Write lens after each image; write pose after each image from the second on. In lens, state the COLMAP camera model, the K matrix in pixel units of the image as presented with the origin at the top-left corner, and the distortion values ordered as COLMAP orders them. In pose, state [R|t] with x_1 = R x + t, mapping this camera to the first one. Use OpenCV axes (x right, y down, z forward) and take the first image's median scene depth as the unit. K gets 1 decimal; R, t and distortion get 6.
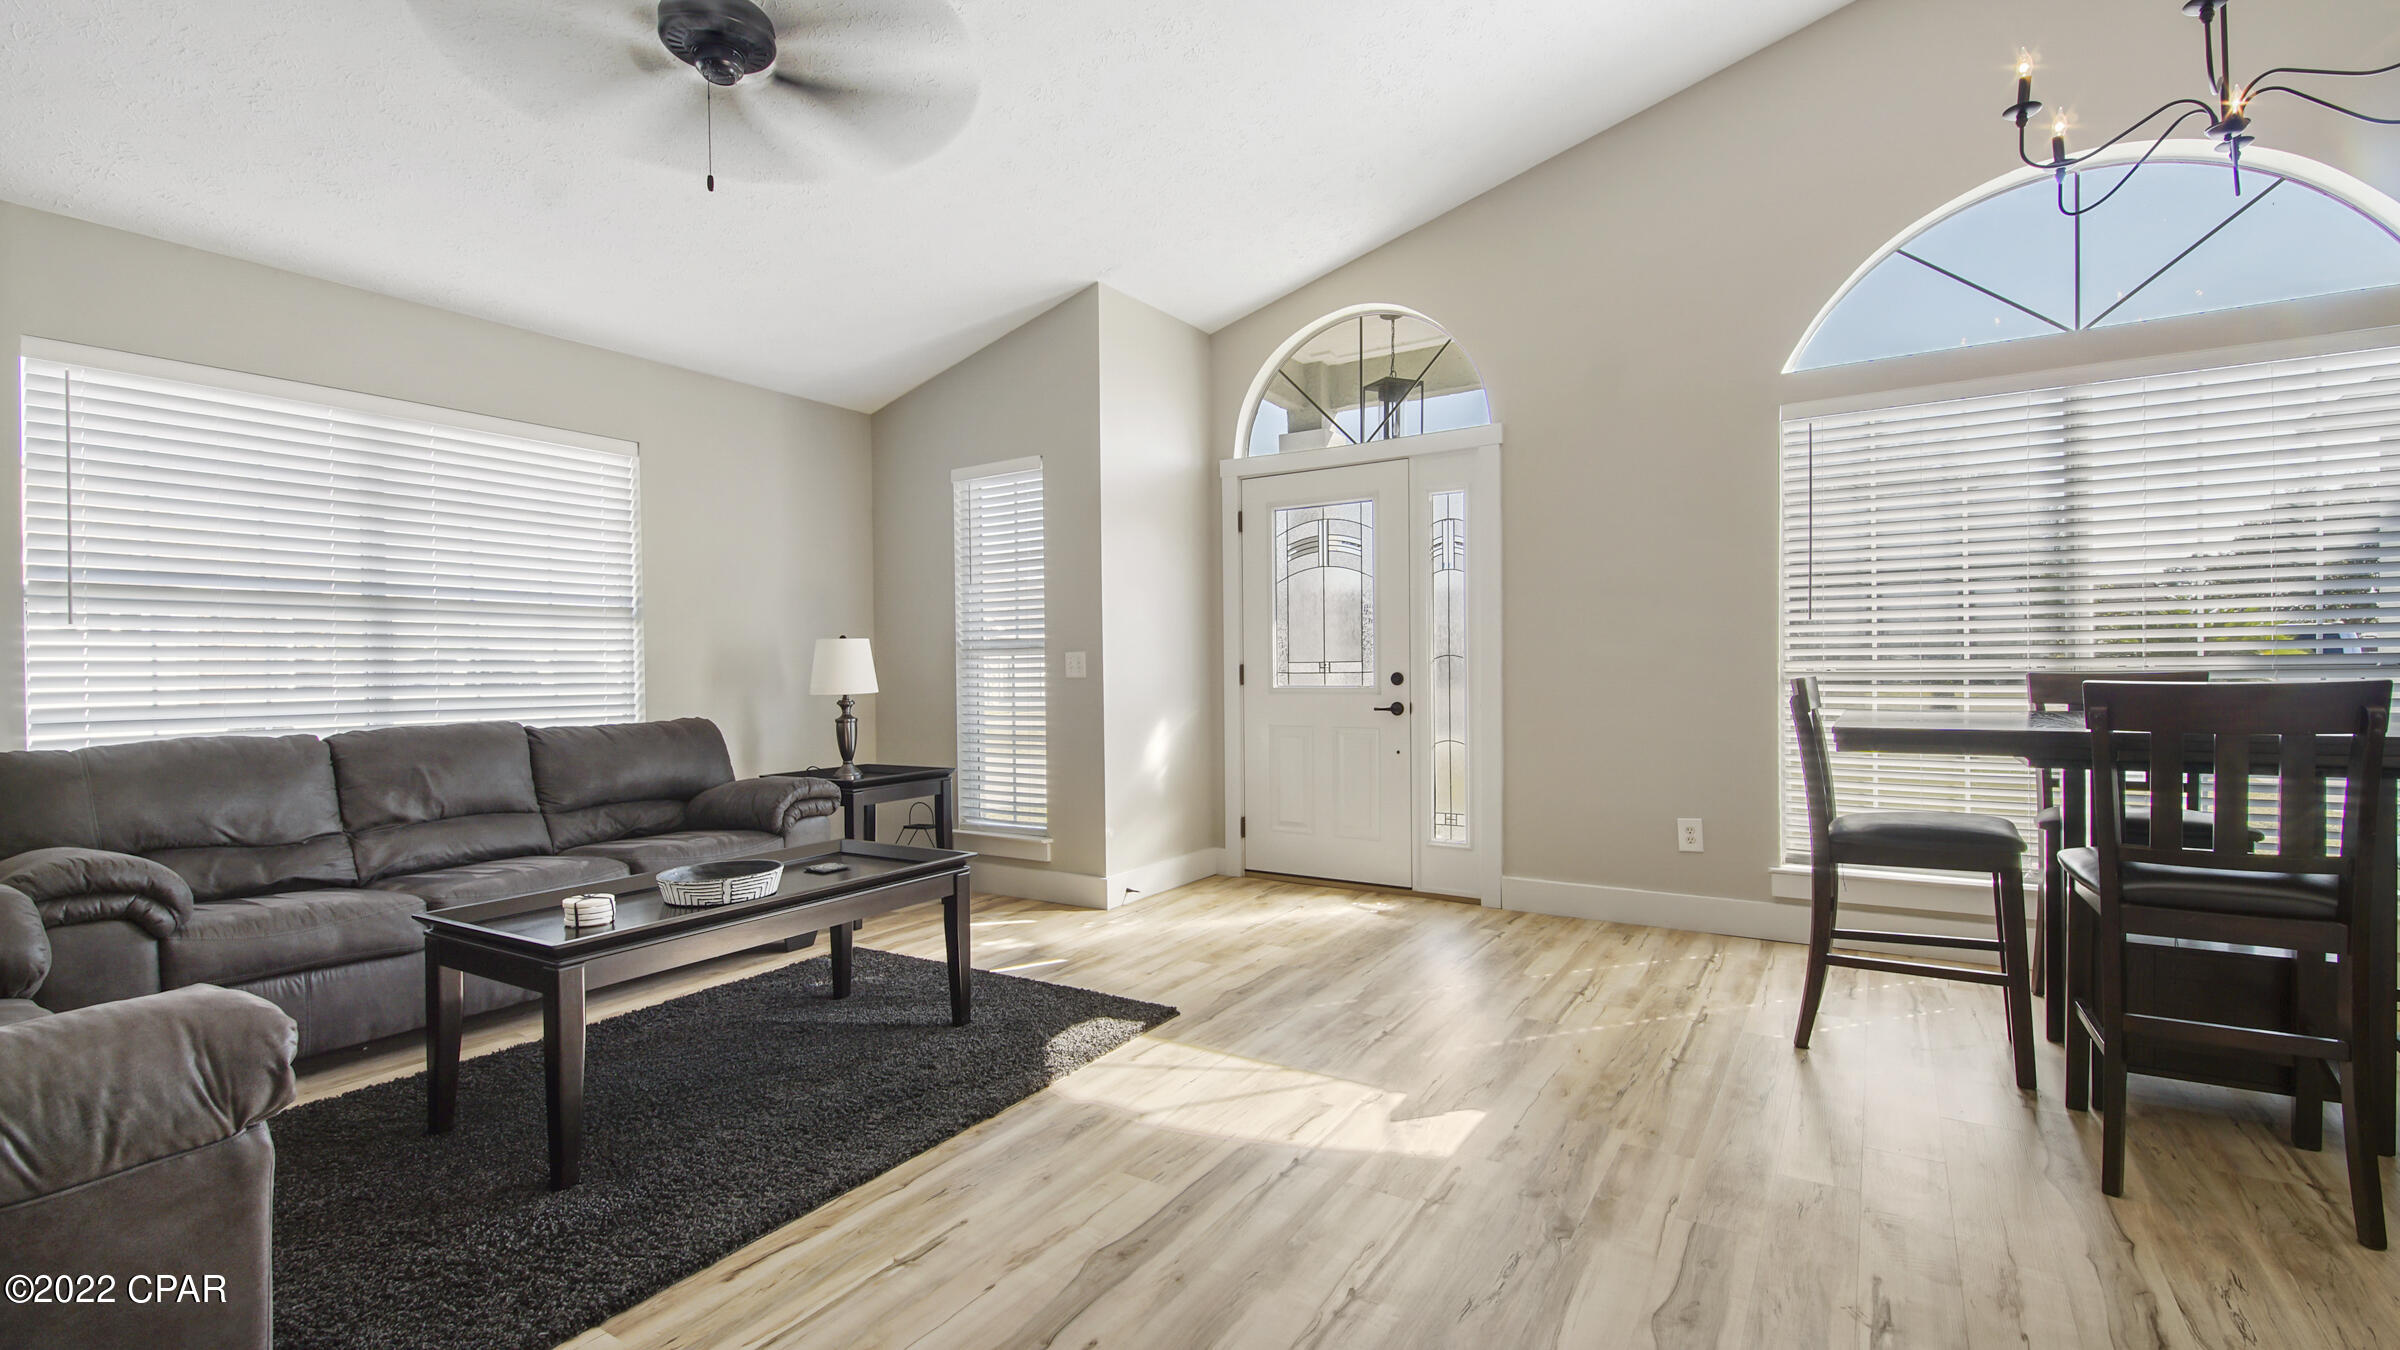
lens RADIAL K [[978.1, 0, 1196.1], [0, 978.1, 678.9], [0, 0, 1]] dist [0.040360, -0.021269]
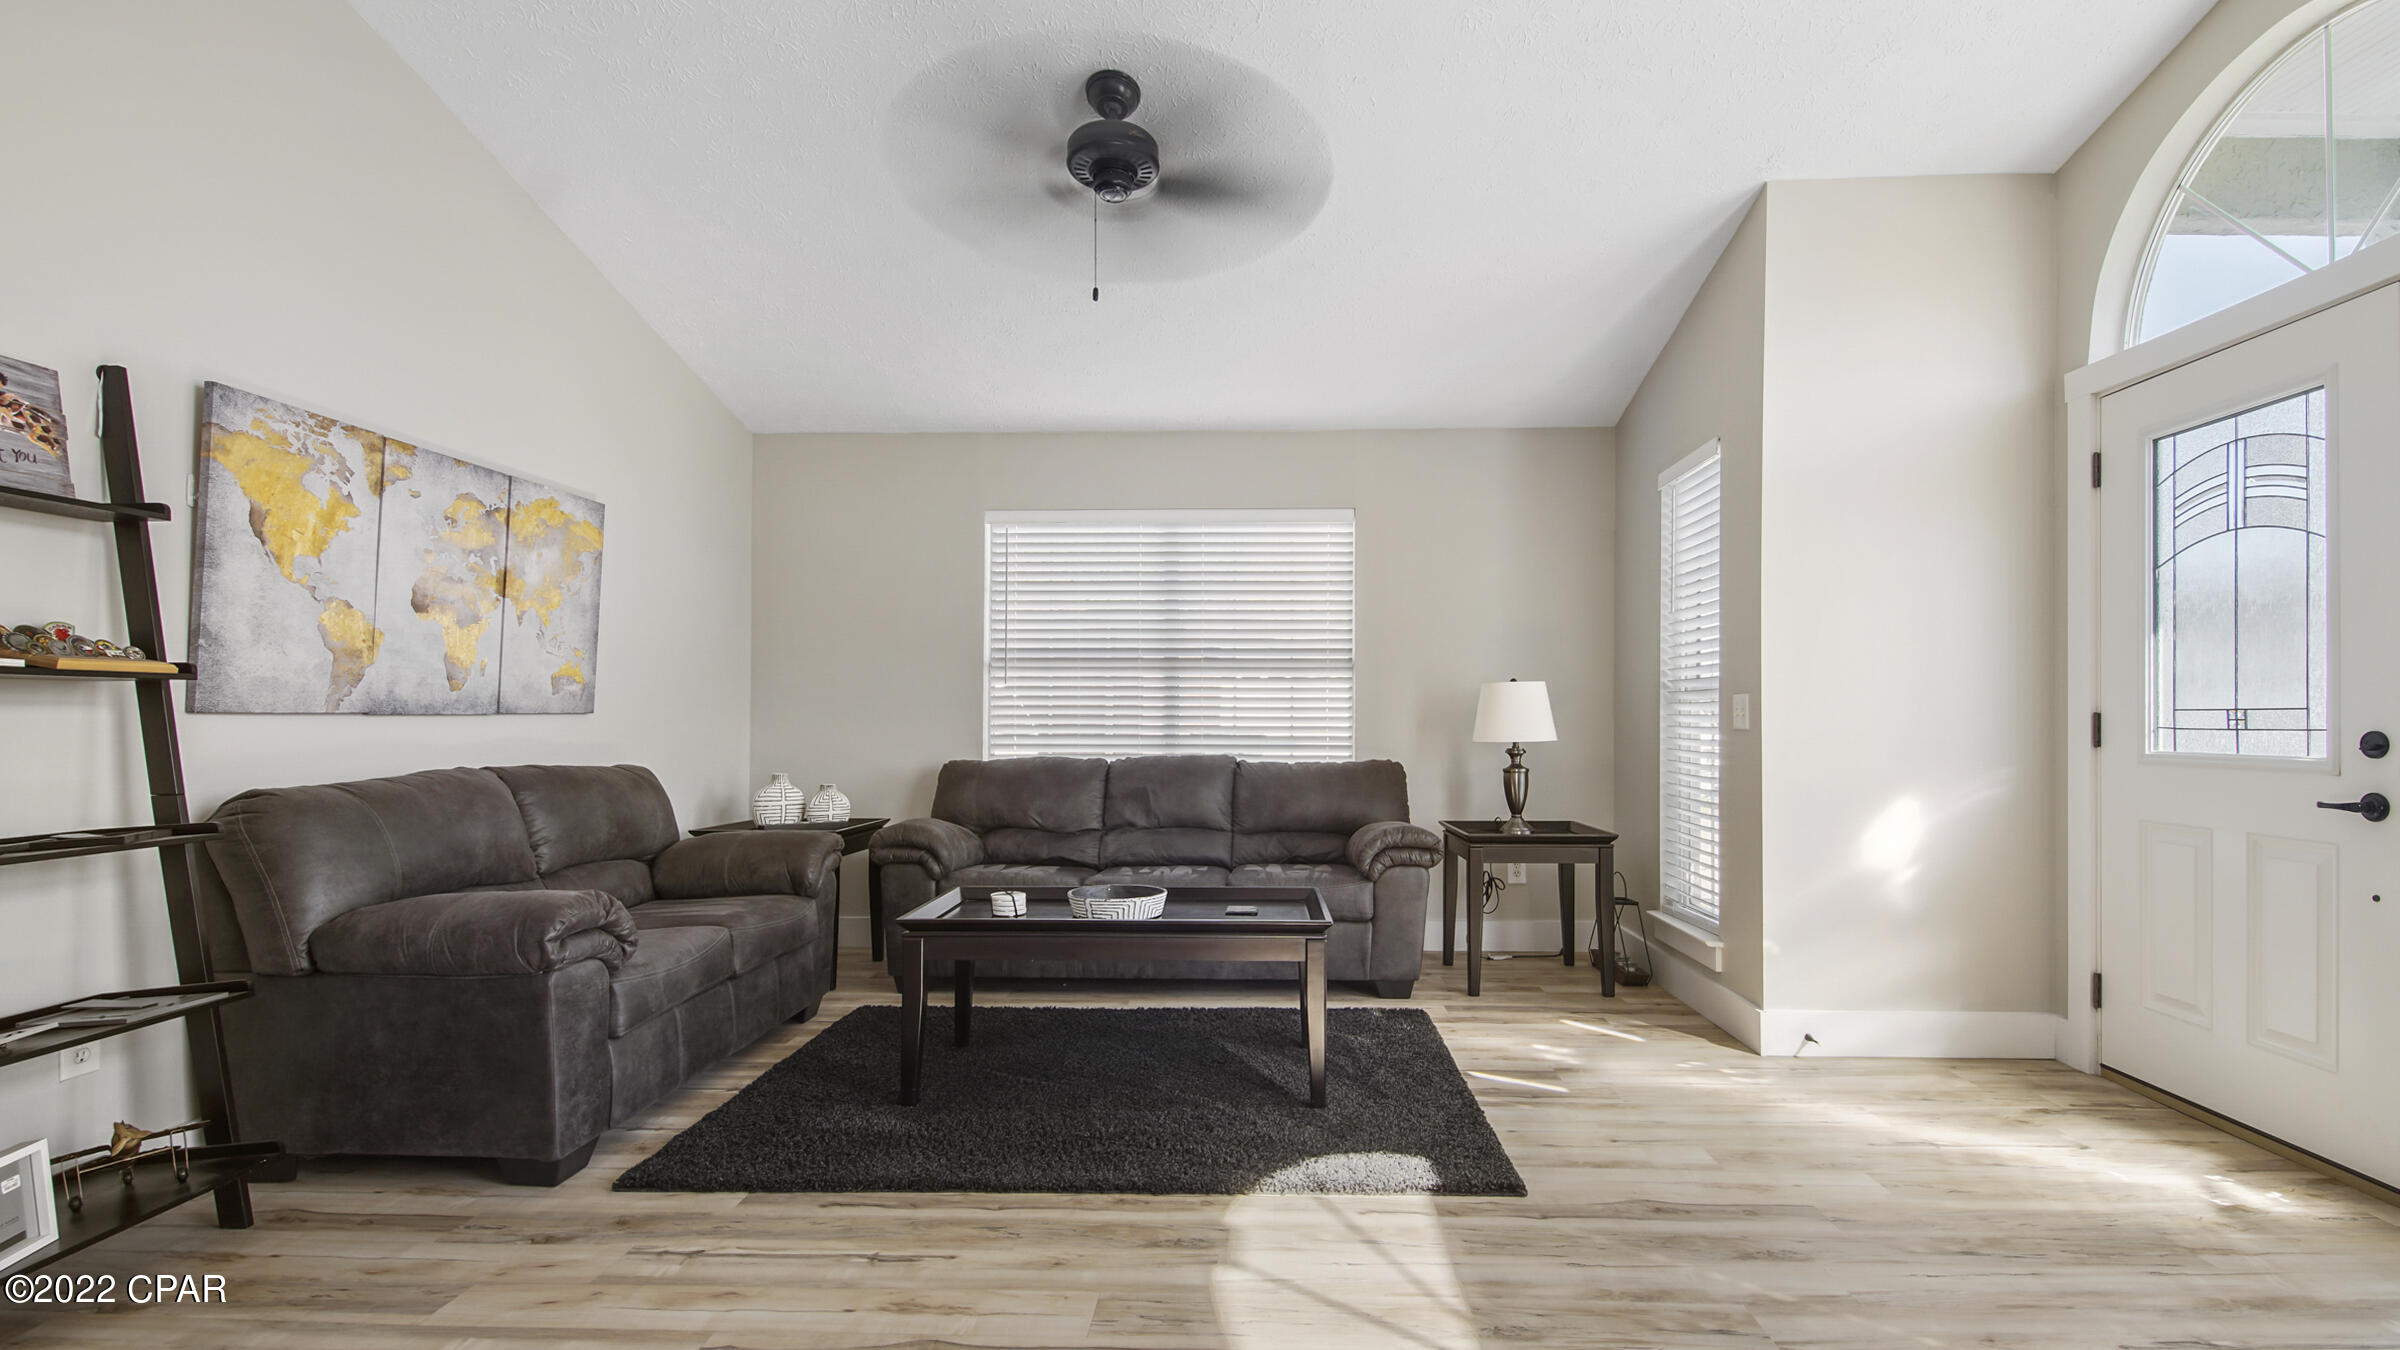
lens RADIAL K [[1050.2, 0, 1285.8], [0, 1050.2, 714.7], [0, 0, 1]] dist [0.023132, -0.000111]
pose [[0.551378, 0.008340, -0.834214, 0.501324], [-0.014412, 0.999896, 0.000471, -0.011023], [0.834131, 0.011763, 0.551440, 0.390429]]
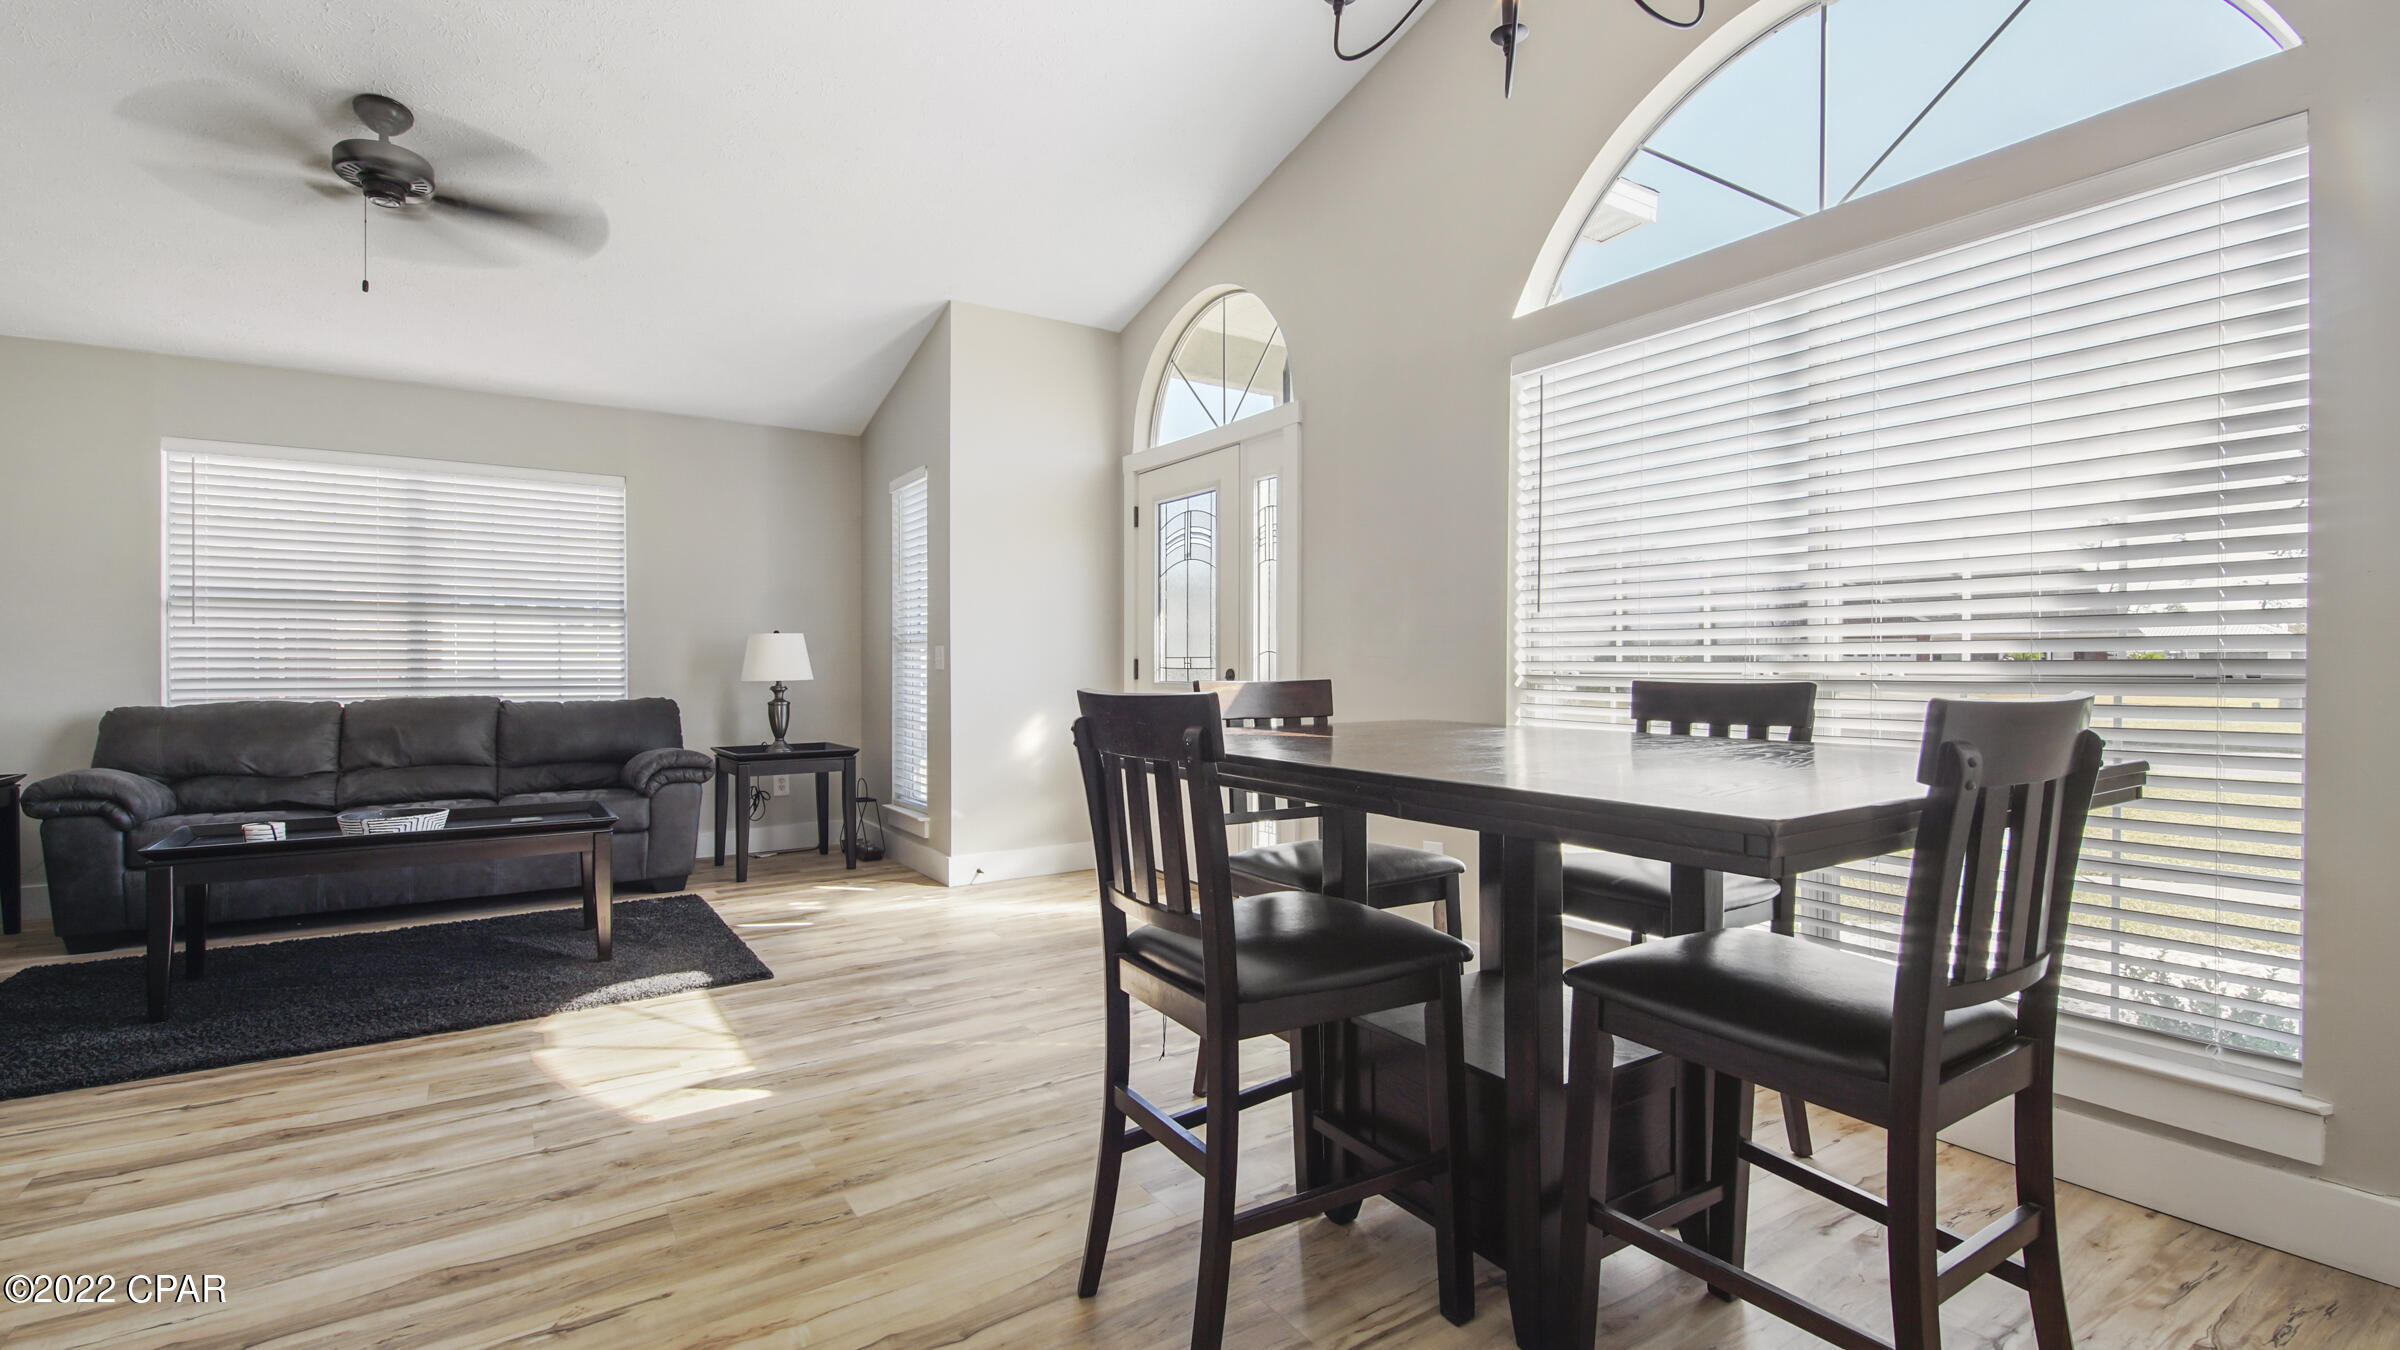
lens RADIAL K [[978.1, 0, 1196.1], [0, 978.1, 678.9], [0, 0, 1]] dist [0.040360, -0.021269]
pose [[0.925933, 0.017628, -0.377277, 0.776683], [-0.014758, 0.999836, 0.010498, -0.009526], [0.377400, -0.004152, 0.926041, 0.151197]]
